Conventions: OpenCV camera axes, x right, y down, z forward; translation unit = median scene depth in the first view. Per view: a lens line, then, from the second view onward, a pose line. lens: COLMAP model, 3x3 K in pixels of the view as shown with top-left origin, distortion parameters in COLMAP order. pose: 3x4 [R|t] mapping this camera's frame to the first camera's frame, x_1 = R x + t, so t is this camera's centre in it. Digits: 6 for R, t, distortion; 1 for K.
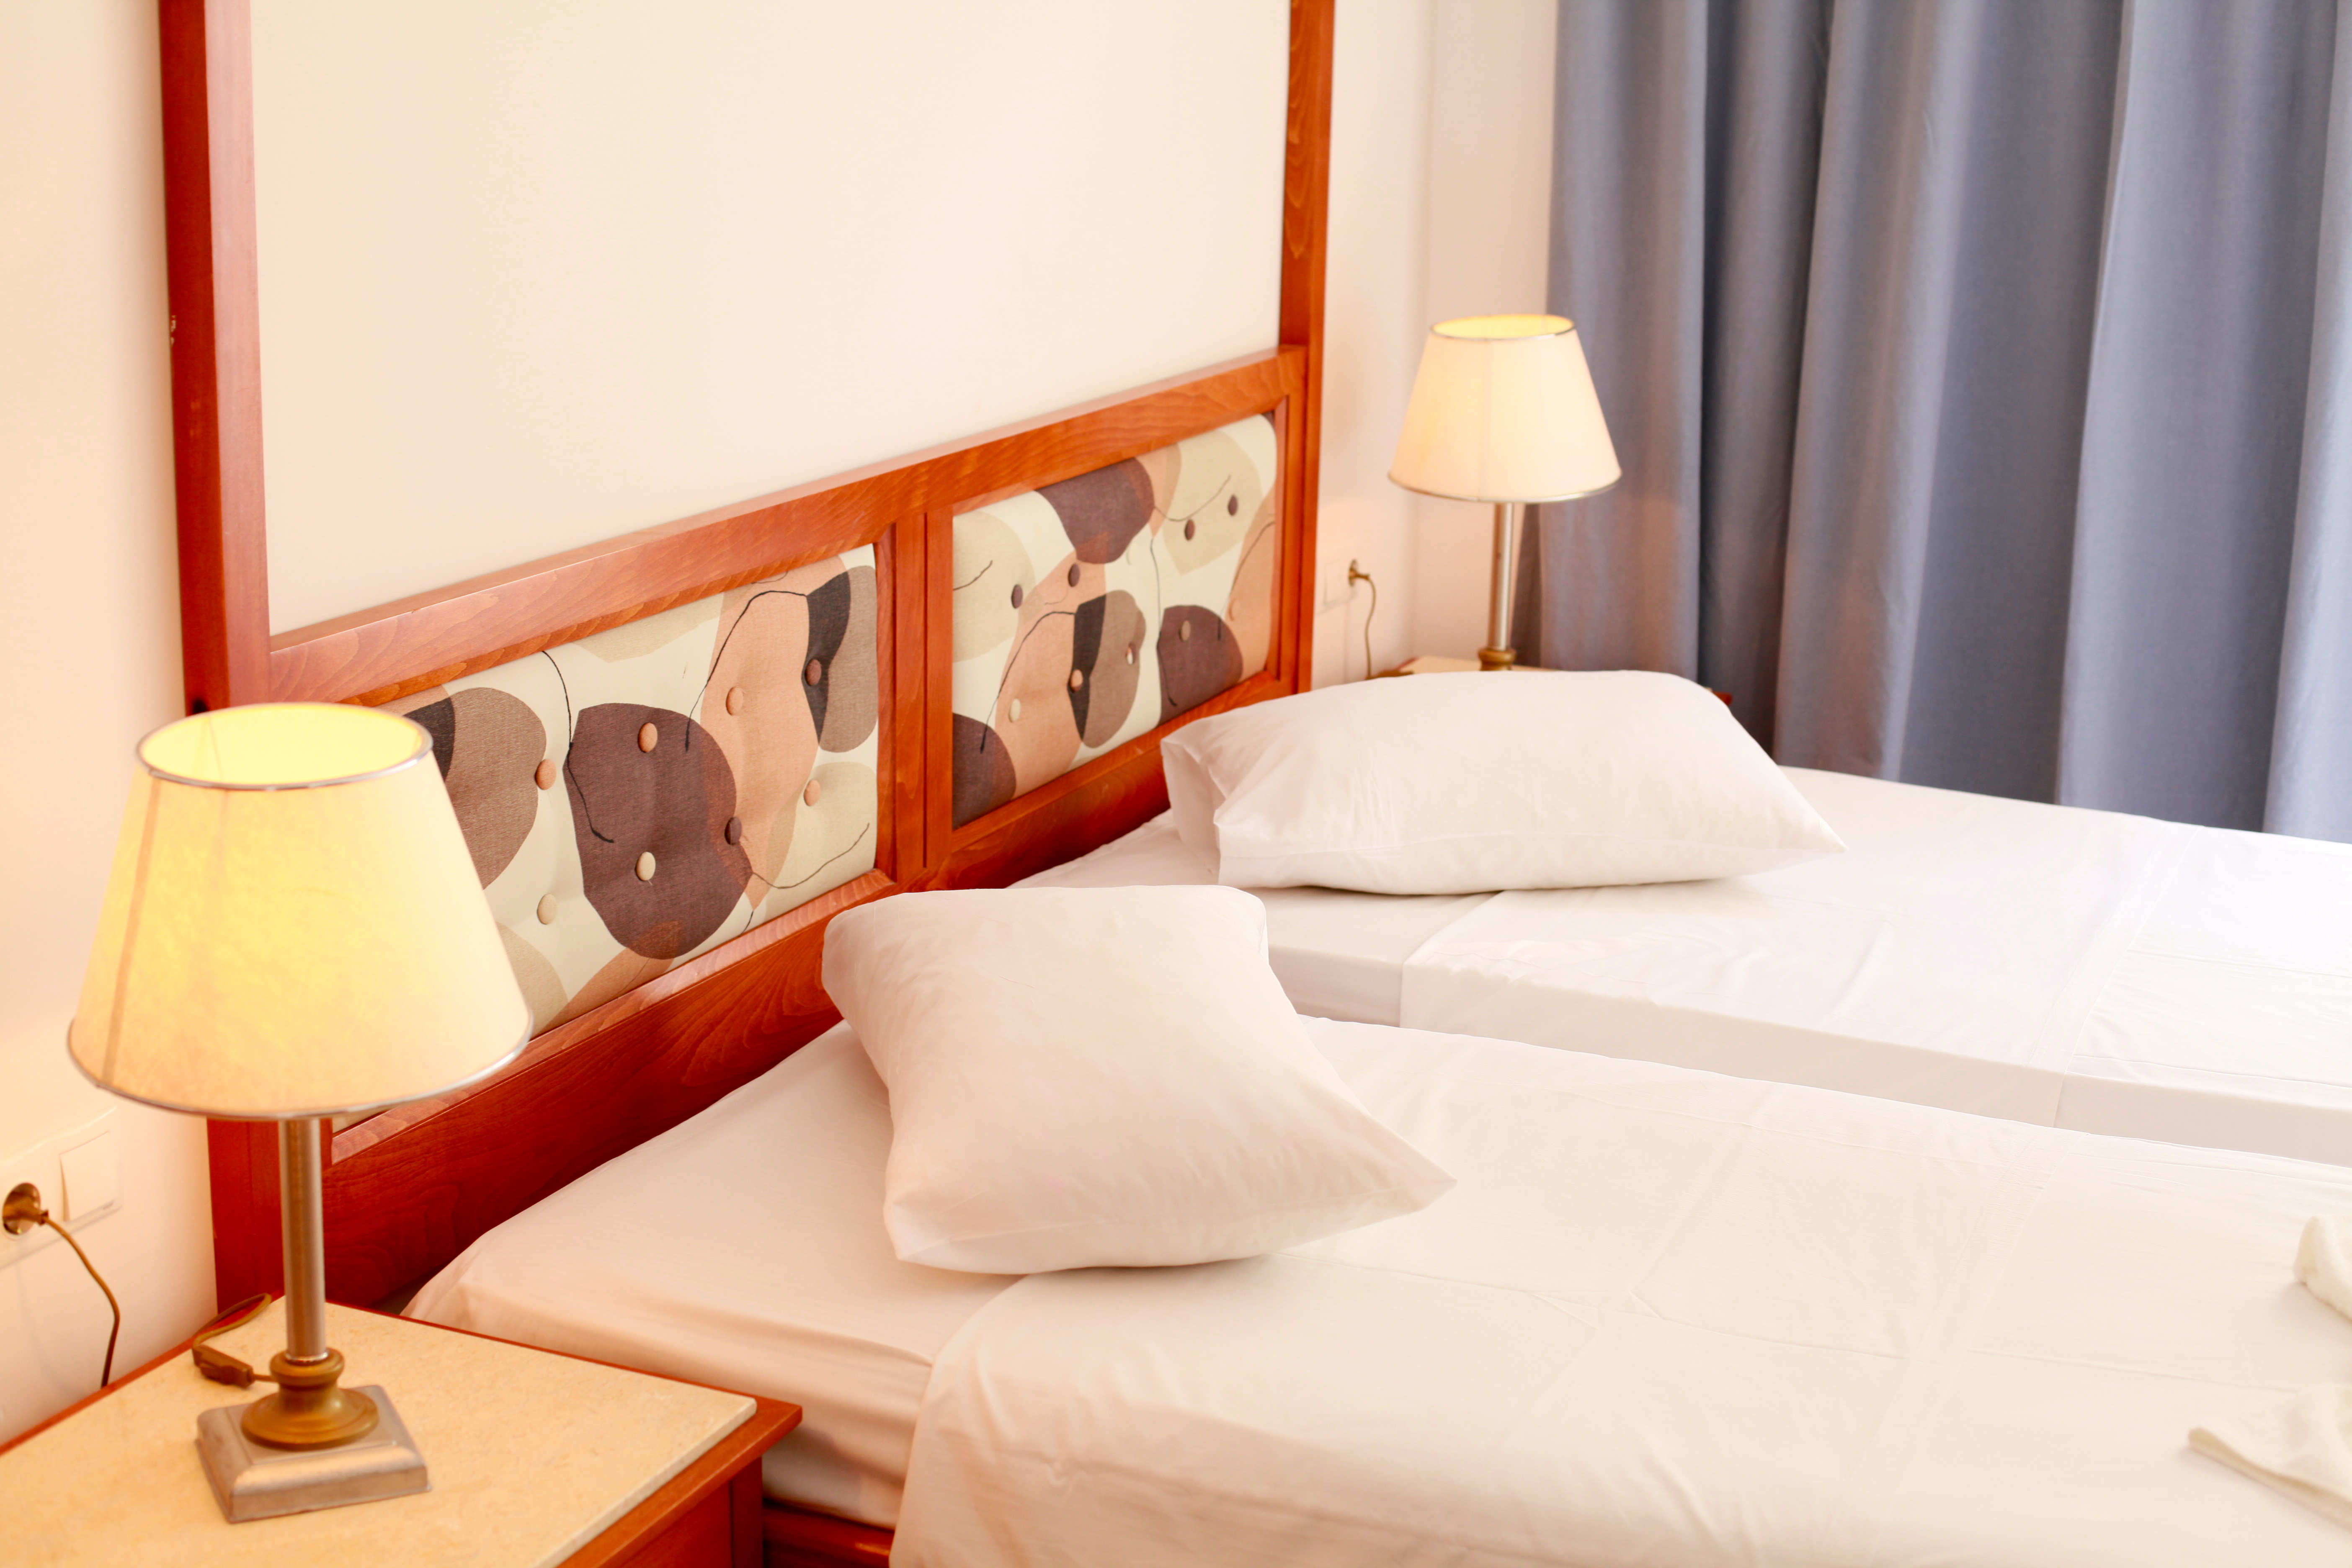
lens RADIAL K [[3451.9, 0, 1173.9], [0, 3451.9, 783.5], [0, 0, 1]] dist [-0.037880, 0.000000]
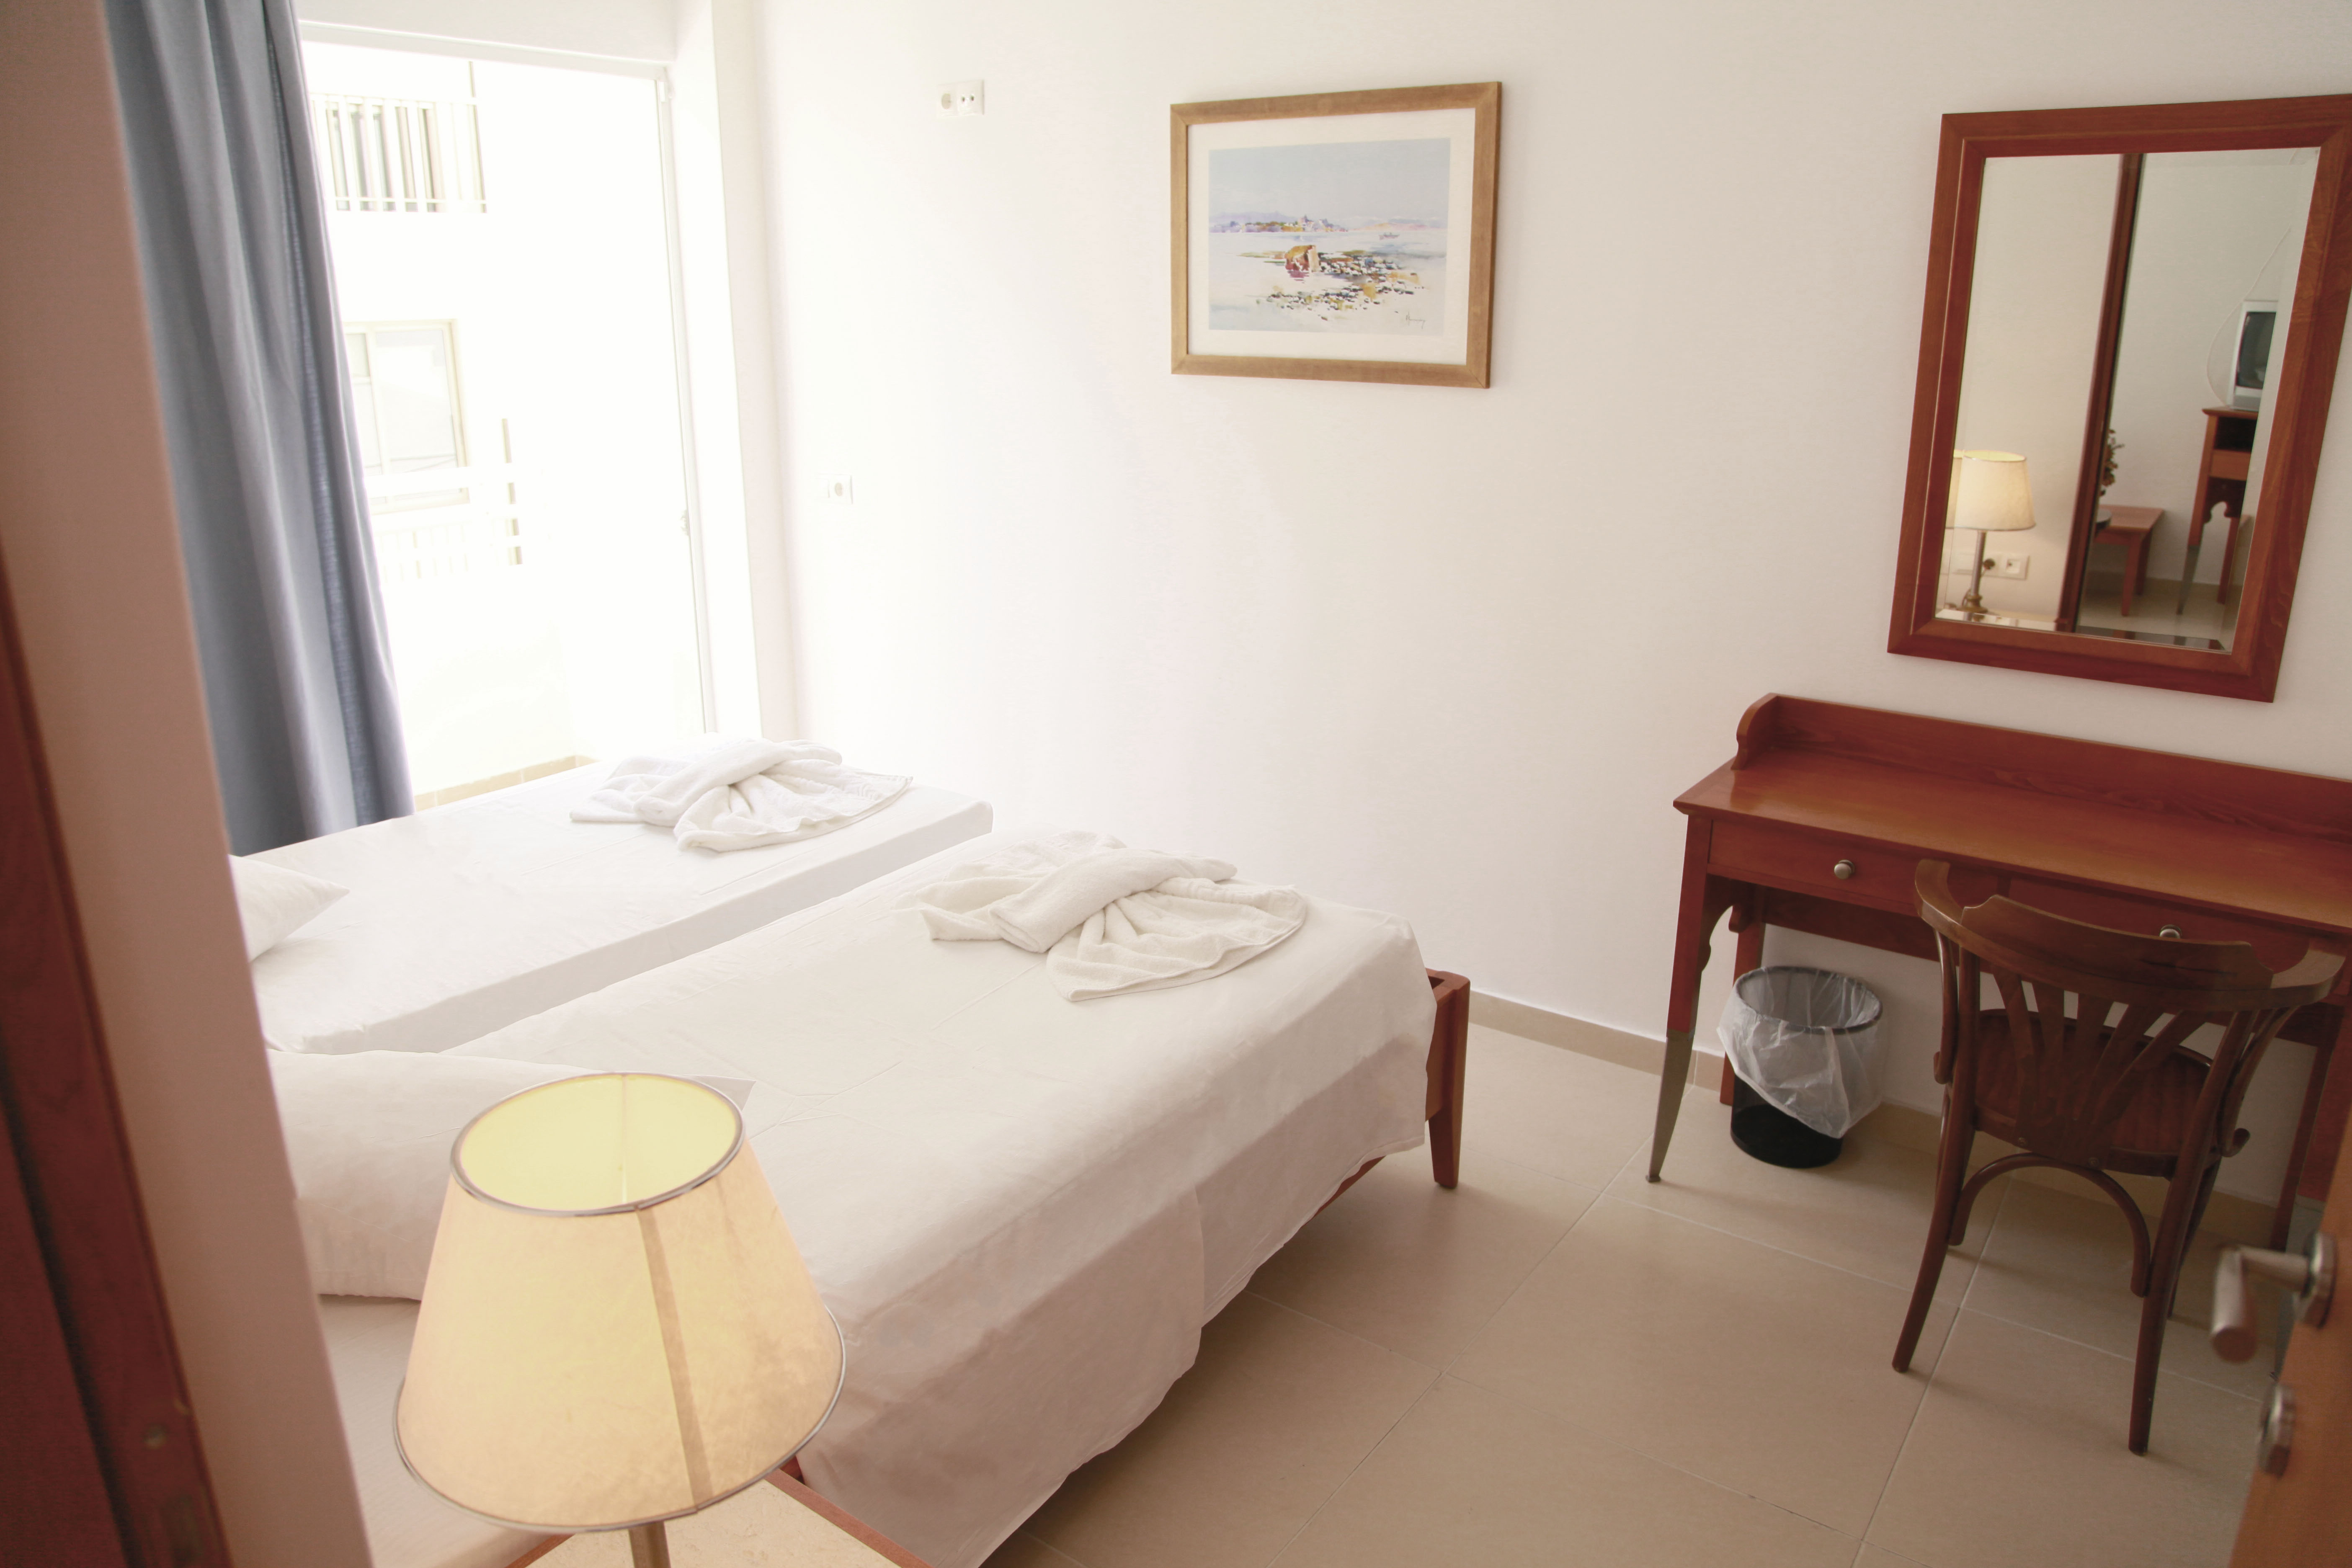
lens RADIAL K [[1561.0, 0, 1173.0], [0, 1561.0, 779.1], [0, 0, 1]] dist [-0.086750, -0.002121]
pose [[0.215790, -0.302137, 0.928519, -0.586566], [0.247046, 0.936878, 0.247443, -0.174697], [-0.944671, 0.175991, 0.276810, 0.659476]]
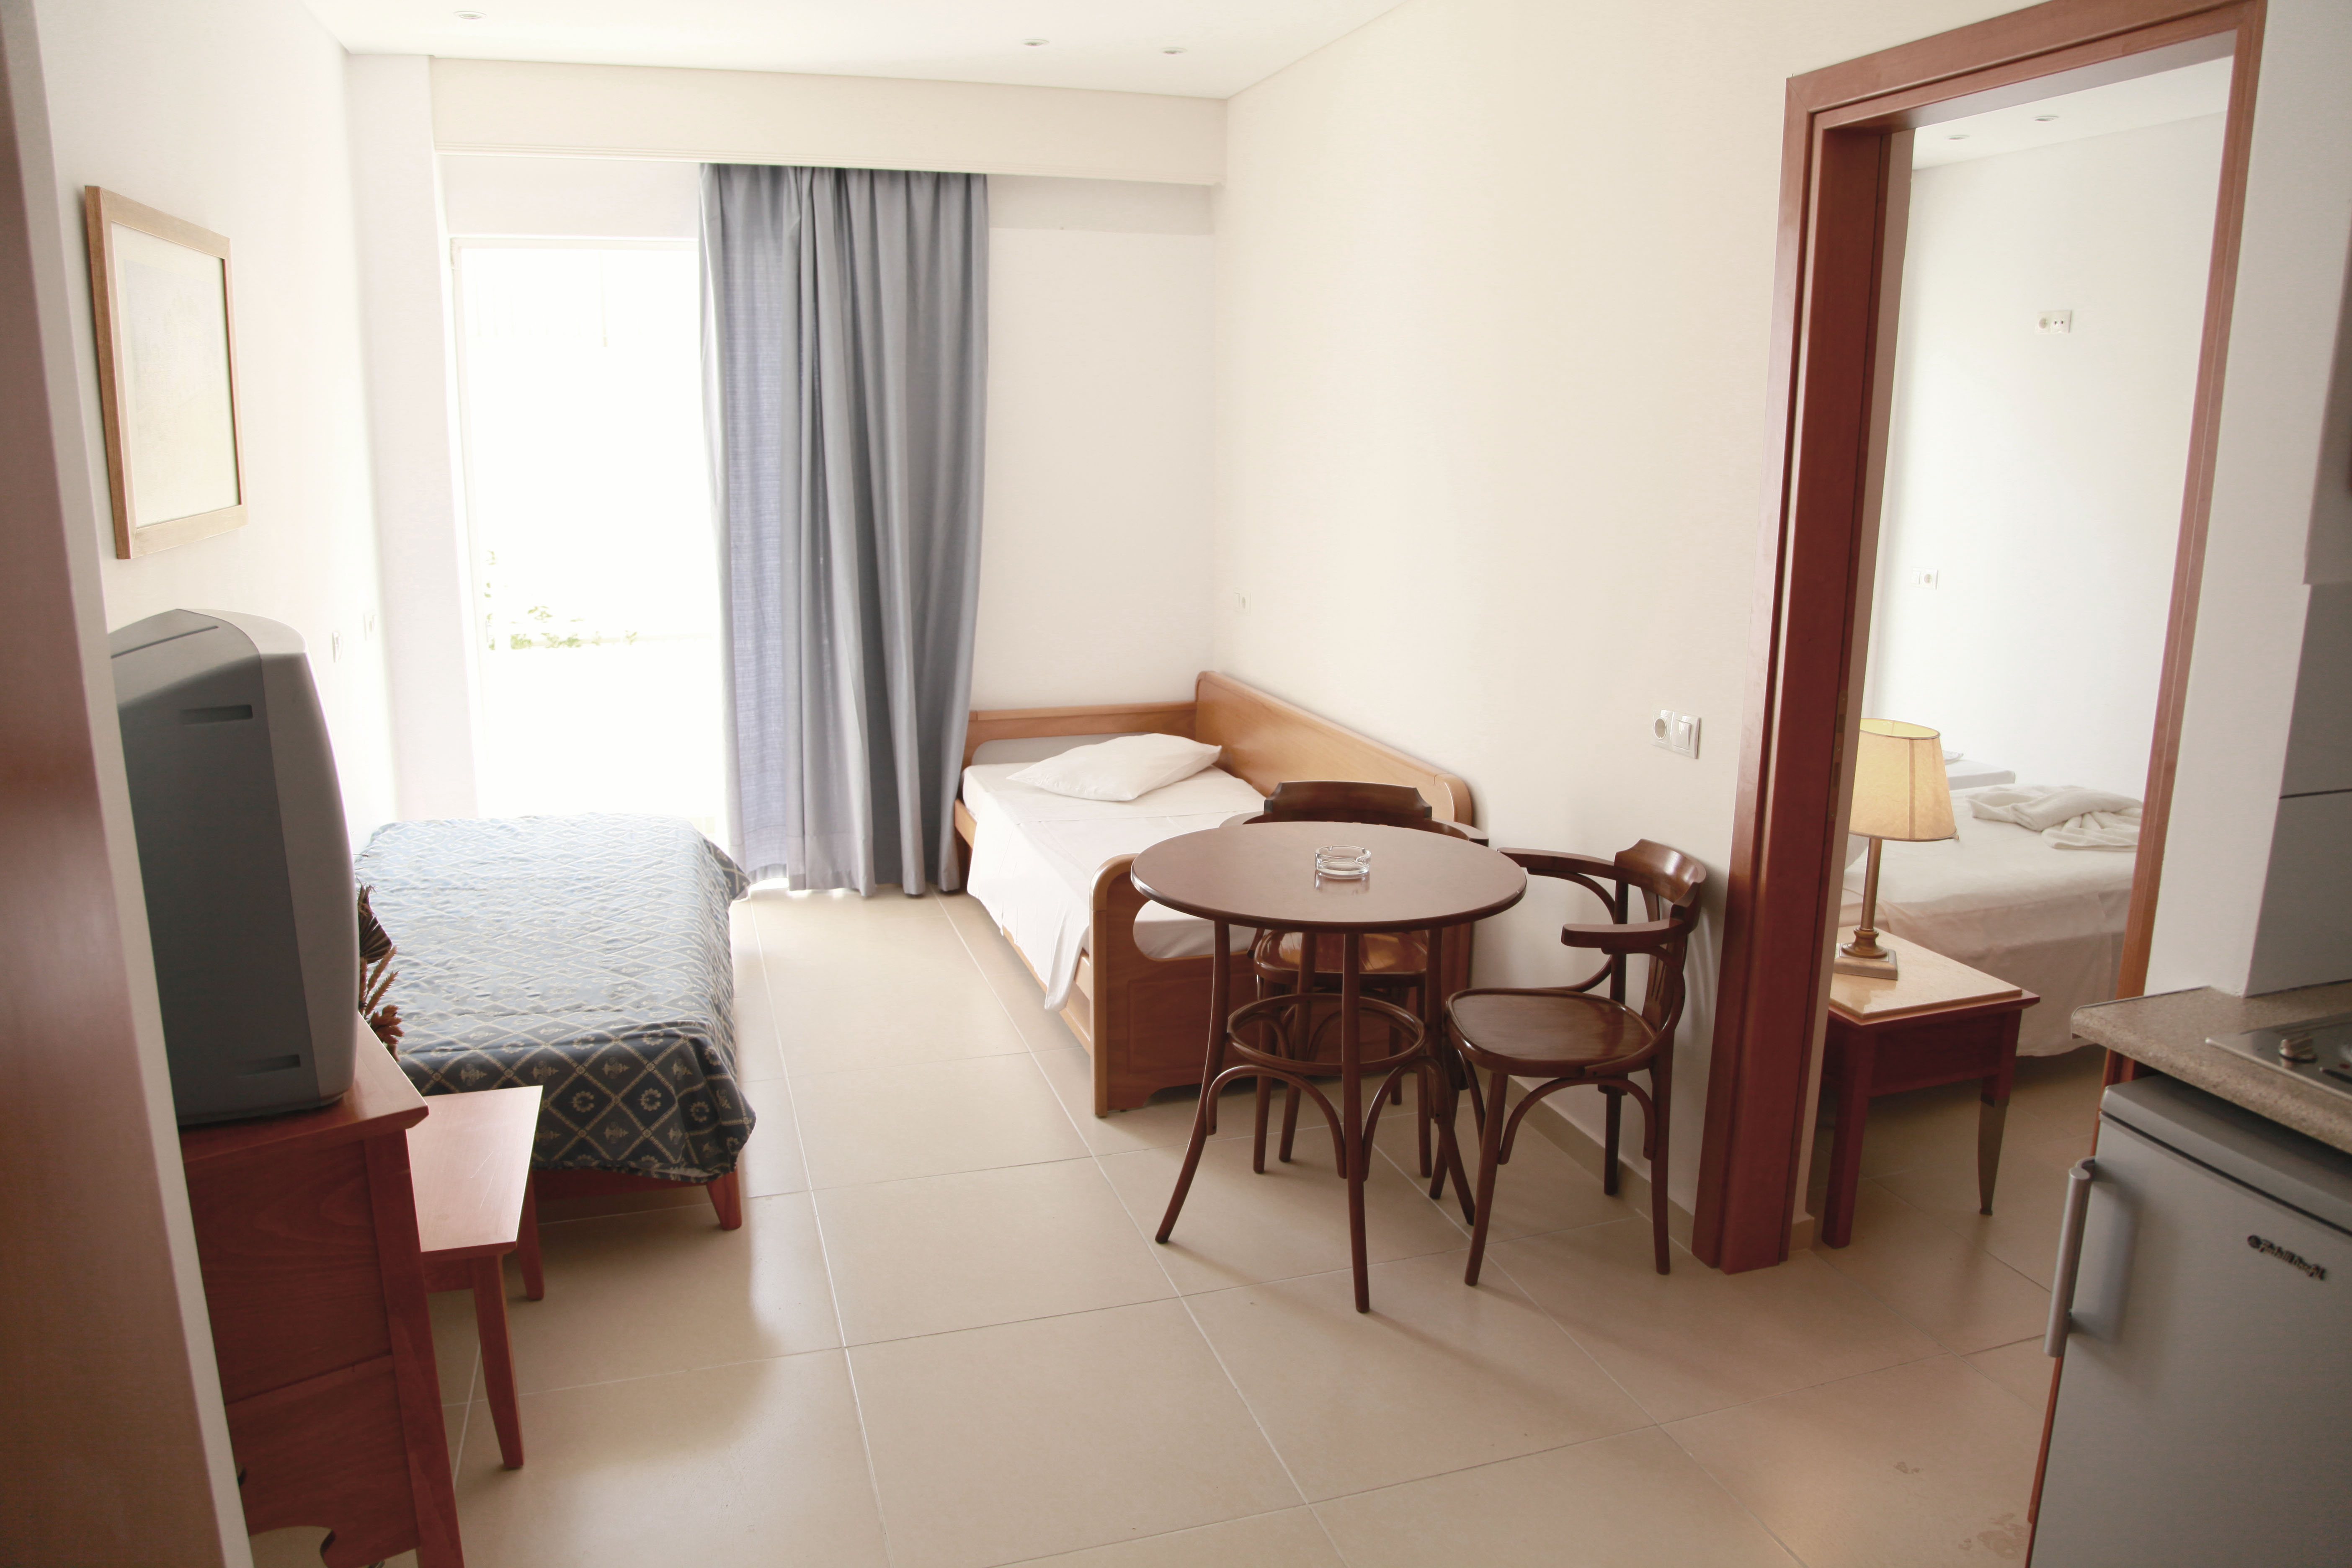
lens RADIAL K [[1561.0, 0, 1179.1], [0, 1561.0, 776.5], [0, 0, 1]] dist [-0.086750, -0.002121]
pose [[0.746547, -0.158147, 0.646264, -1.597350], [0.173428, 0.984015, 0.040459, -0.133116], [-0.642332, 0.081875, 0.762041, 0.330380]]
